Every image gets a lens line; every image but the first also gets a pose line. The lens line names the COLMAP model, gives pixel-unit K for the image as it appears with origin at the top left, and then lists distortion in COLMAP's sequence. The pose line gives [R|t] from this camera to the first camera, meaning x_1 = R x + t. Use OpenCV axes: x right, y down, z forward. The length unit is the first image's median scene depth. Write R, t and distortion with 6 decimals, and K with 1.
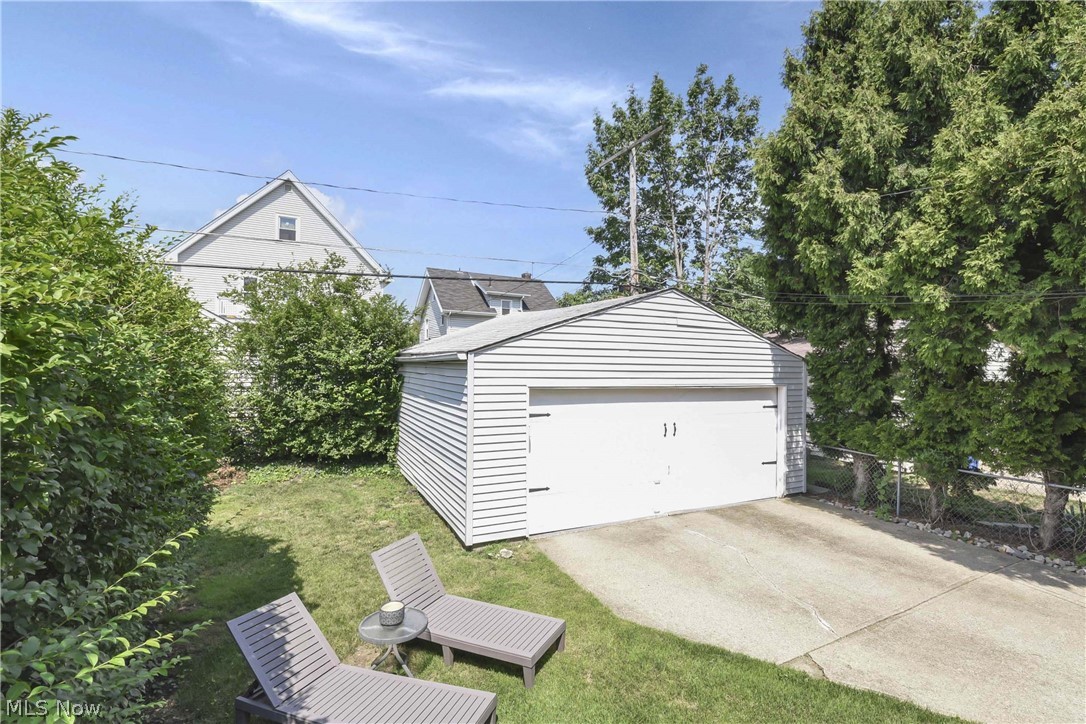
lens RADIAL K [[484.5, 0, 539.3], [0, 484.5, 361.7], [0, 0, 1]] dist [-0.002656, -0.004193]
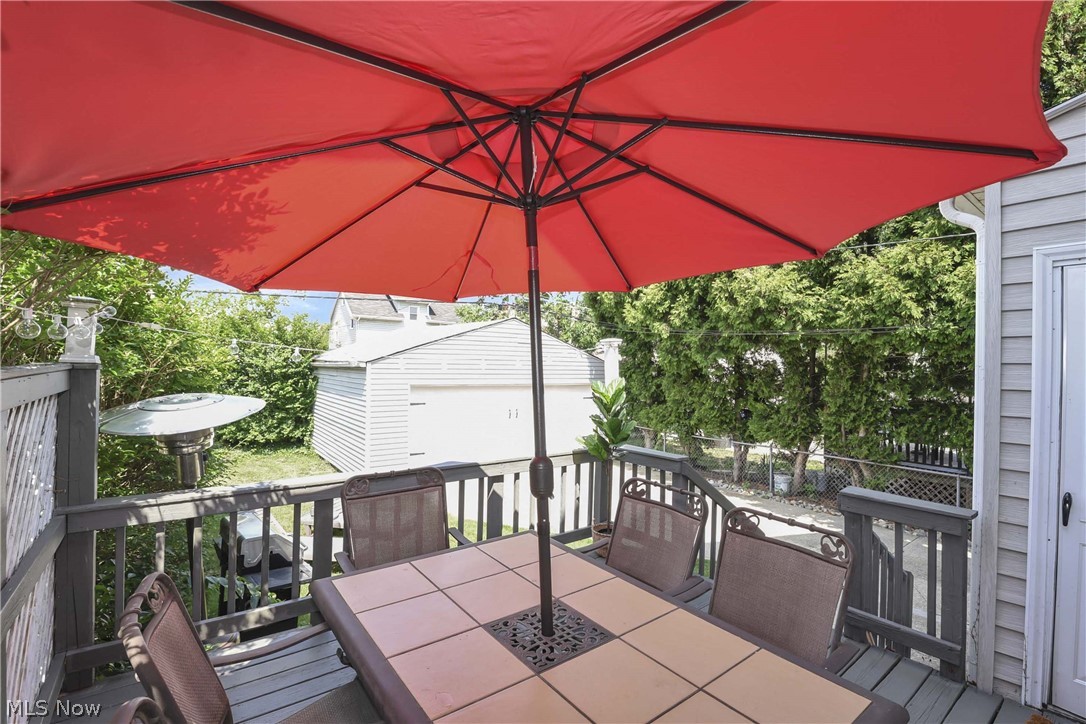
lens RADIAL K [[484.5, 0, 547.1], [0, 484.5, 362.9], [0, 0, 1]] dist [-0.002656, -0.004193]
pose [[0.983122, 0.003436, 0.182919, 0.086708], [-0.004117, 0.999986, 0.003344, -0.016287], [-0.182905, -0.004040, 0.983122, -0.394974]]
